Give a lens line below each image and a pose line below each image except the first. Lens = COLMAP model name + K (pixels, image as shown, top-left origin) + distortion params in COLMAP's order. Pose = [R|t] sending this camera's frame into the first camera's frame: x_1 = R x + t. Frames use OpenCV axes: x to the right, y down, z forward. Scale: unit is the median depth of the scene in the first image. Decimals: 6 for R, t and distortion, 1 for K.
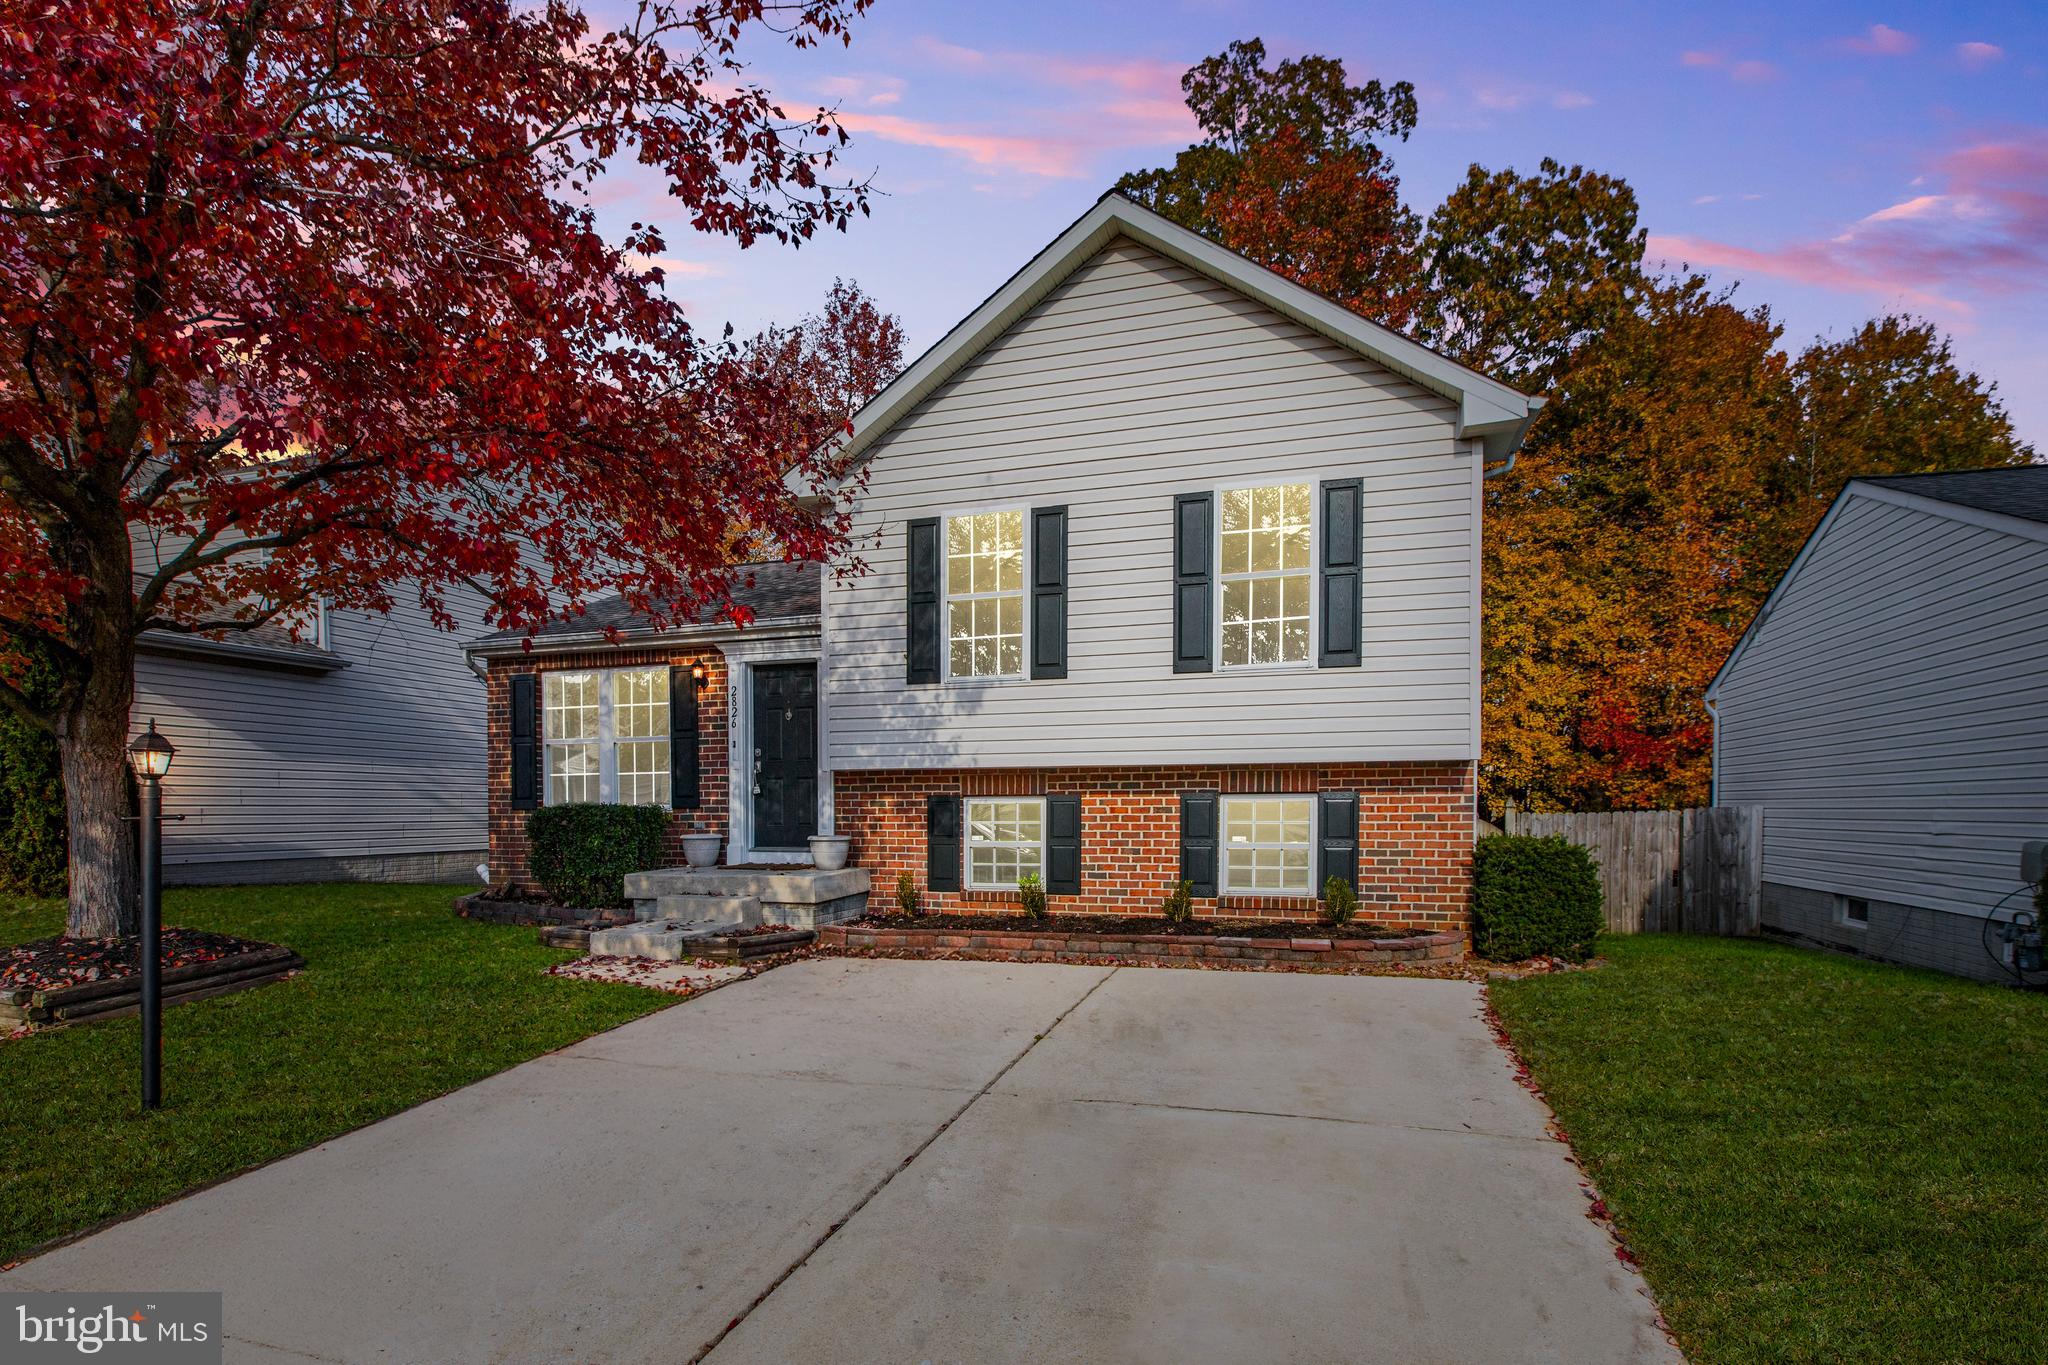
lens RADIAL K [[1017.7, 0, 1022.5], [0, 1017.7, 793.6], [0, 0, 1]] dist [-0.002292, -0.000049]
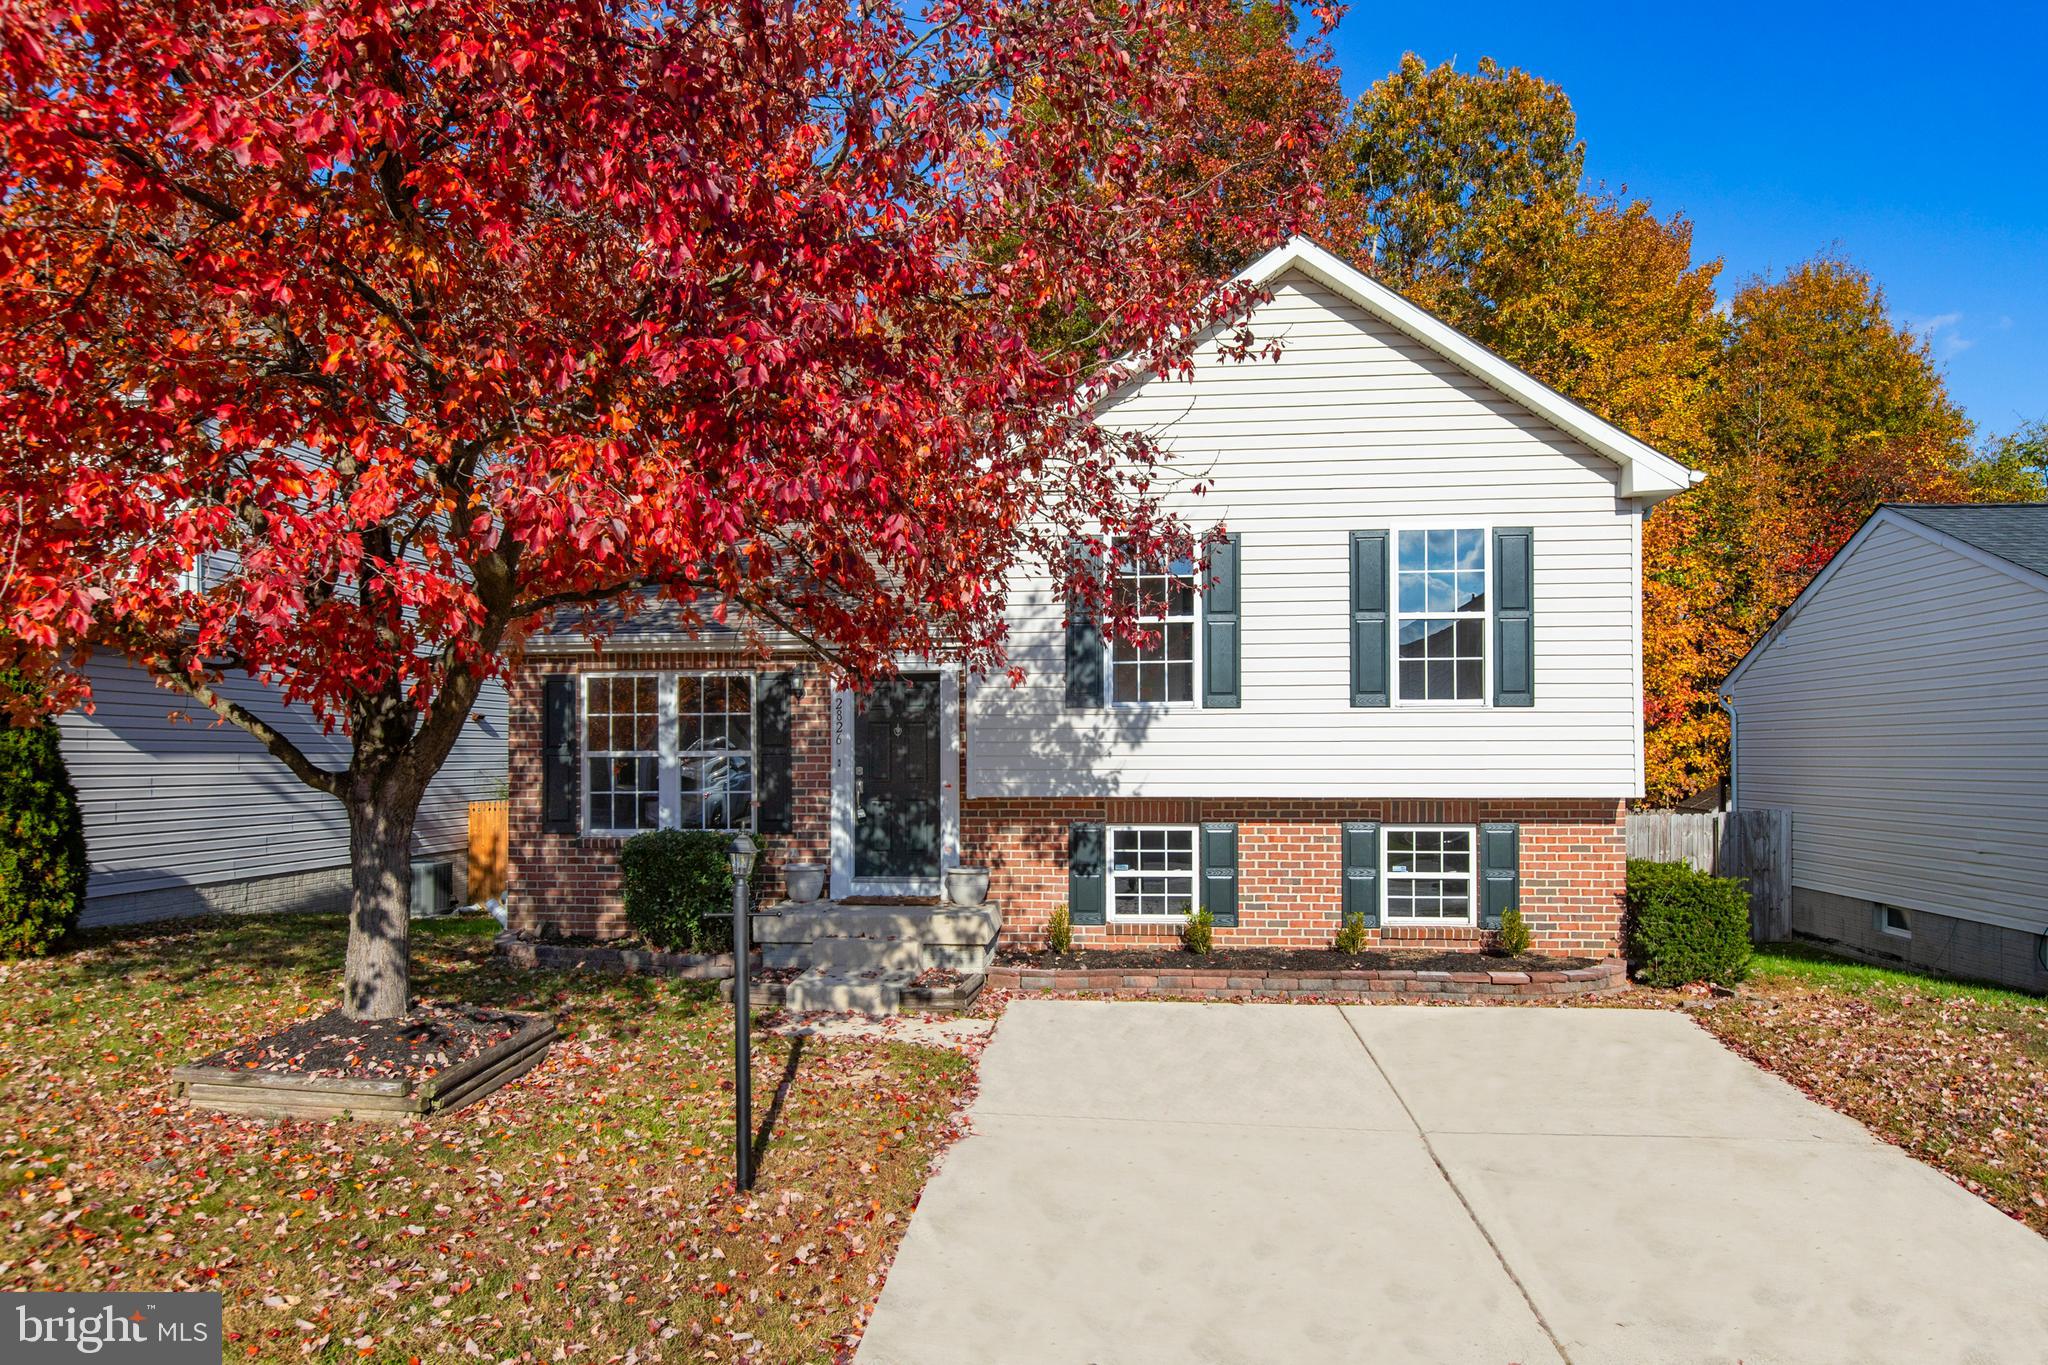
lens RADIAL K [[1346.5, 0, 1024.9], [0, 1346.5, 688.0], [0, 0, 1]] dist [0.009795, -0.001499]
pose [[0.979837, 0.011953, 0.199443, -0.423158], [-0.004326, 0.999244, -0.038637, -0.081705], [-0.199754, 0.036995, 0.979147, -0.236894]]
